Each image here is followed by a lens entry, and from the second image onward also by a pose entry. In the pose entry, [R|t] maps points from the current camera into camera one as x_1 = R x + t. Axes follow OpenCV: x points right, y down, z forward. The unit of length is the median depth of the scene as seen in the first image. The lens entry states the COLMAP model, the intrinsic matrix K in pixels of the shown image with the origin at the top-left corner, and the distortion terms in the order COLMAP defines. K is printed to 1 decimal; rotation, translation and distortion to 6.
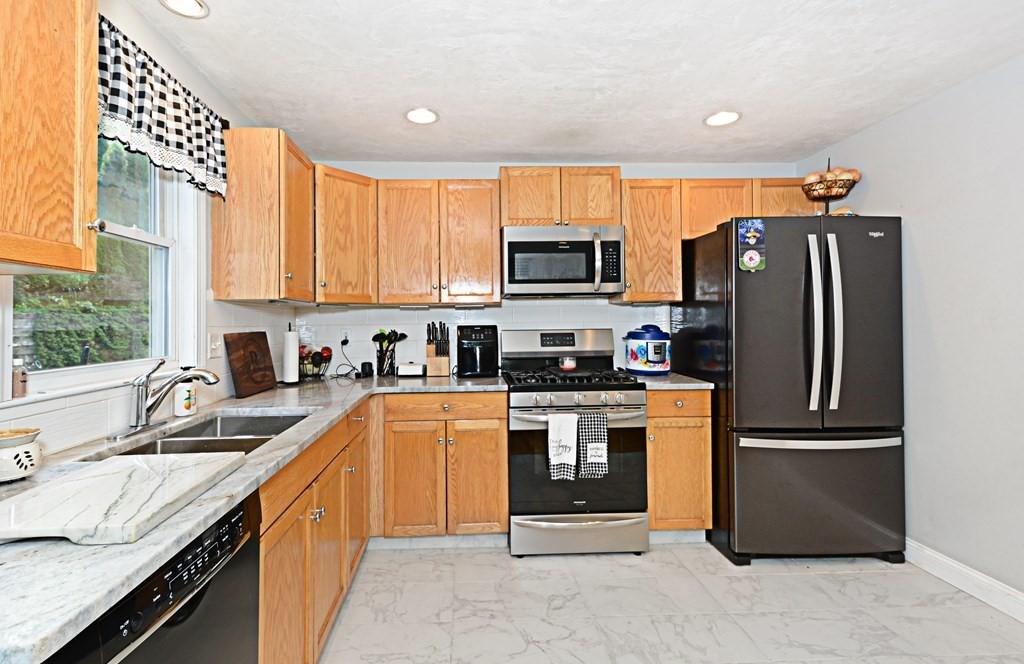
lens RADIAL K [[492.8, 0, 483.9], [0, 492.8, 306.9], [0, 0, 1]] dist [0.016930, -0.001602]
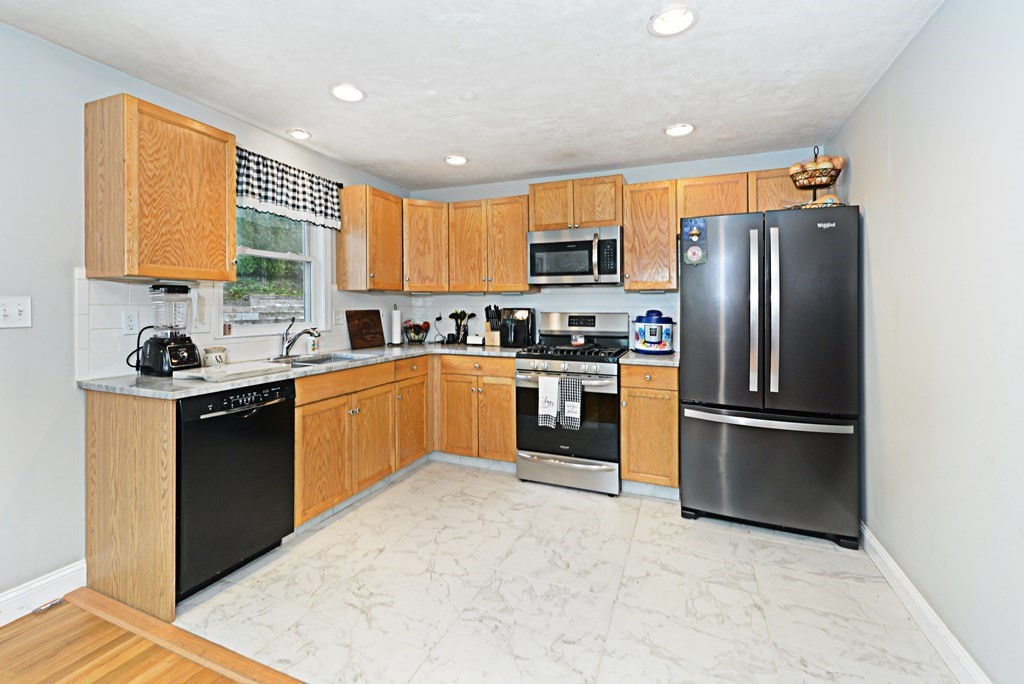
lens RADIAL K [[477.5, 0, 457.6], [0, 477.5, 304.0], [0, 0, 1]] dist [0.031998, 0.000722]
pose [[0.877692, 0.012529, -0.479061, 0.557375], [0.000885, 0.999614, 0.027766, -0.011230], [0.479224, -0.024794, 0.877342, -0.224670]]
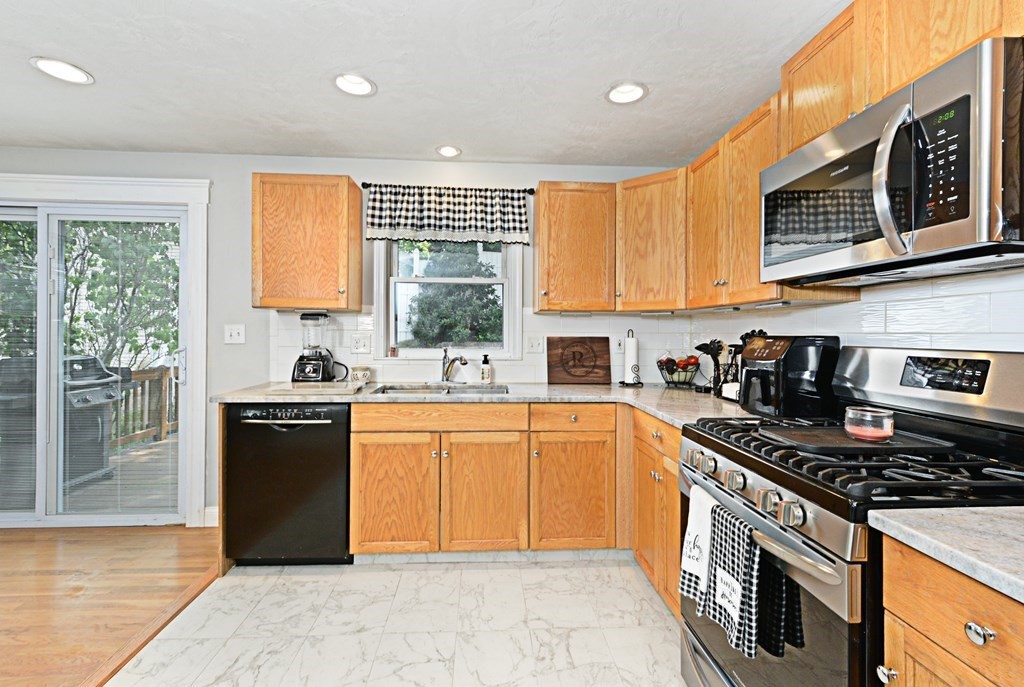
lens RADIAL K [[419.1, 0, 484.2], [0, 419.1, 334.8], [0, 0, 1]] dist [0.012159, -0.000553]
pose [[0.007588, 0.019440, -0.999782, 0.647039], [0.022080, 0.999564, 0.019603, 0.020152], [0.999727, -0.022224, 0.007155, 0.769148]]
